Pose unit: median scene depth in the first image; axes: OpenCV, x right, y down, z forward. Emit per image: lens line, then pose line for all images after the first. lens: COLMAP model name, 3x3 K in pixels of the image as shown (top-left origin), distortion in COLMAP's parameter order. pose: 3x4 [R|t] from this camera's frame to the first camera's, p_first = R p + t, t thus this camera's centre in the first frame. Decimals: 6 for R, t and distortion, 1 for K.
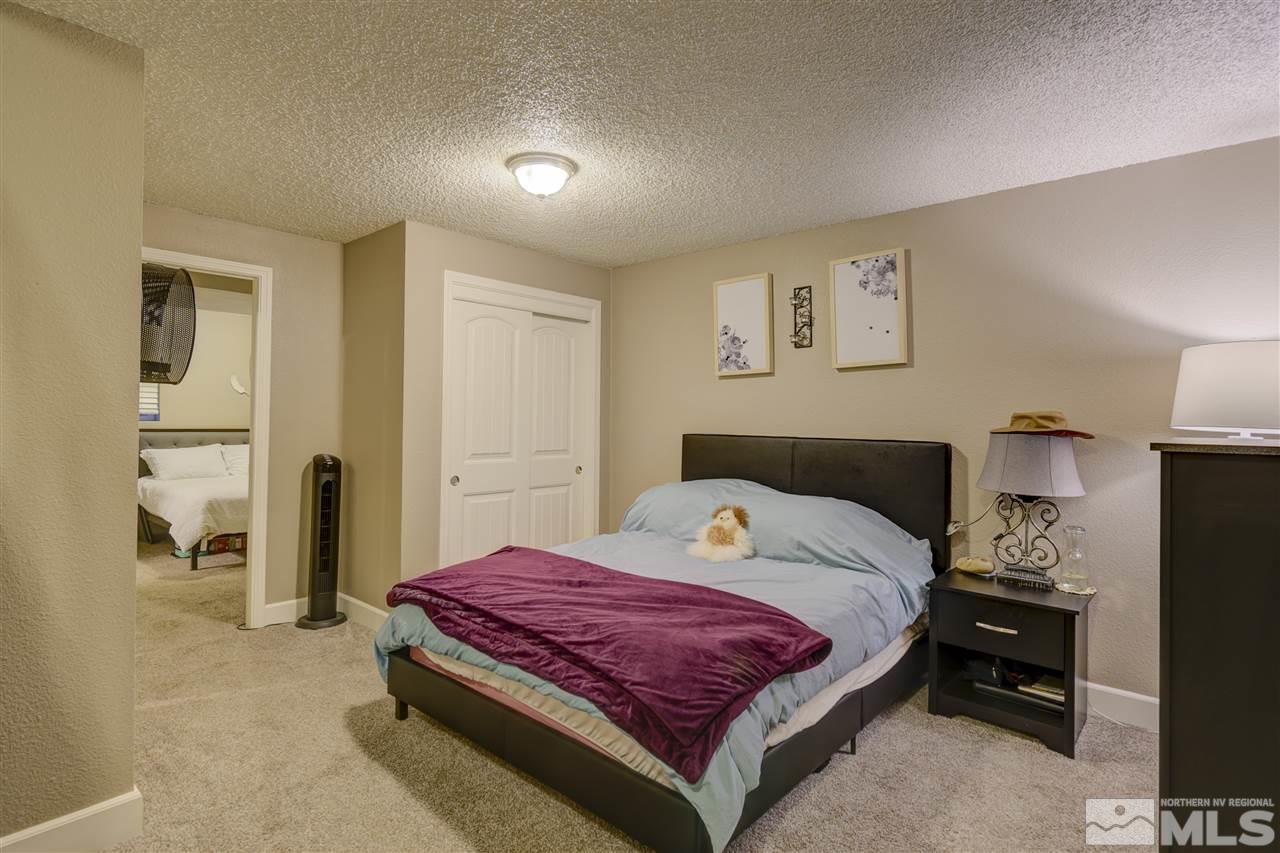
lens RADIAL K [[603.6, 0, 642.9], [0, 603.6, 430.7], [0, 0, 1]] dist [0.002383, 0.001901]
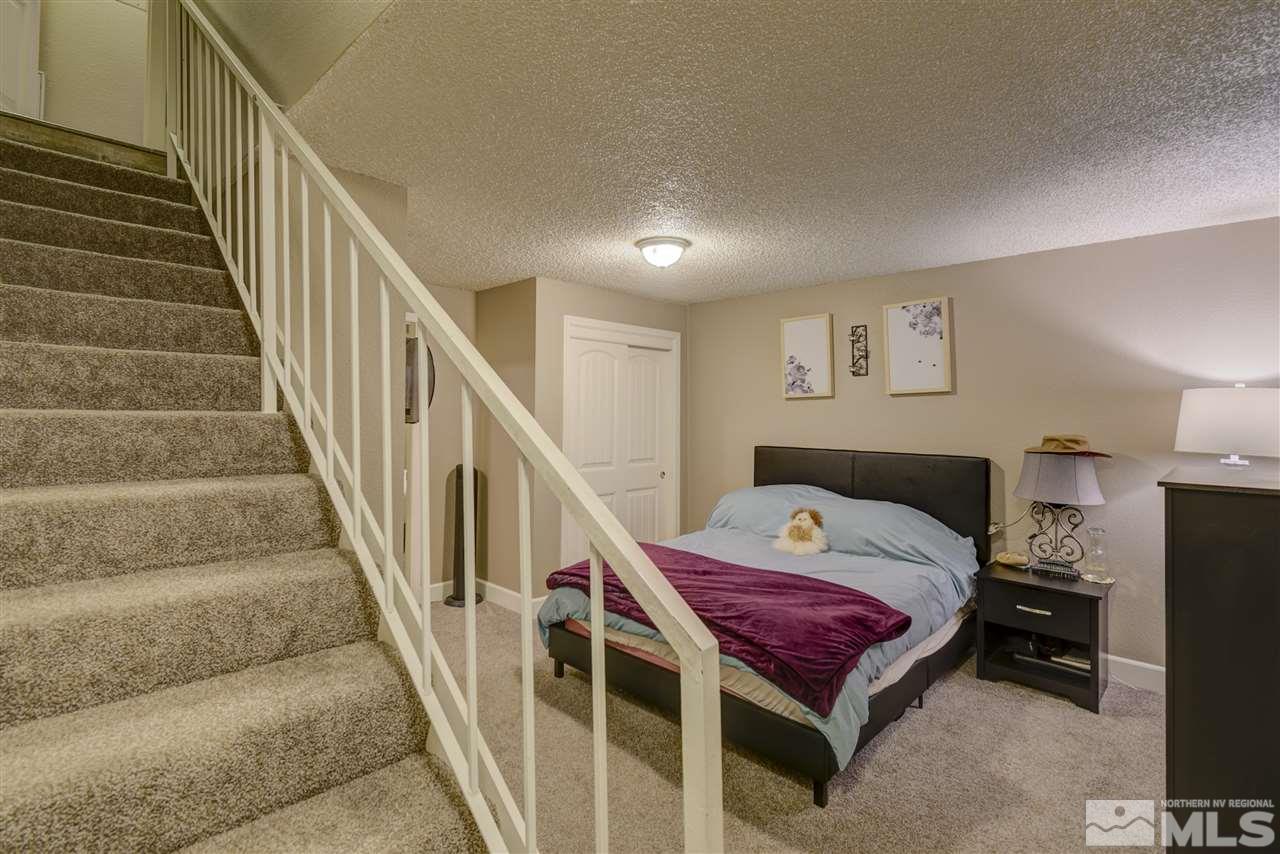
lens RADIAL K [[576.3, 0, 635.6], [0, 576.3, 415.5], [0, 0, 1]] dist [0.001632, -0.001425]
pose [[0.999199, -0.004082, -0.039813, -0.179326], [0.003679, 0.999941, -0.010186, -0.063816], [0.039852, 0.010031, 0.999155, -0.217810]]
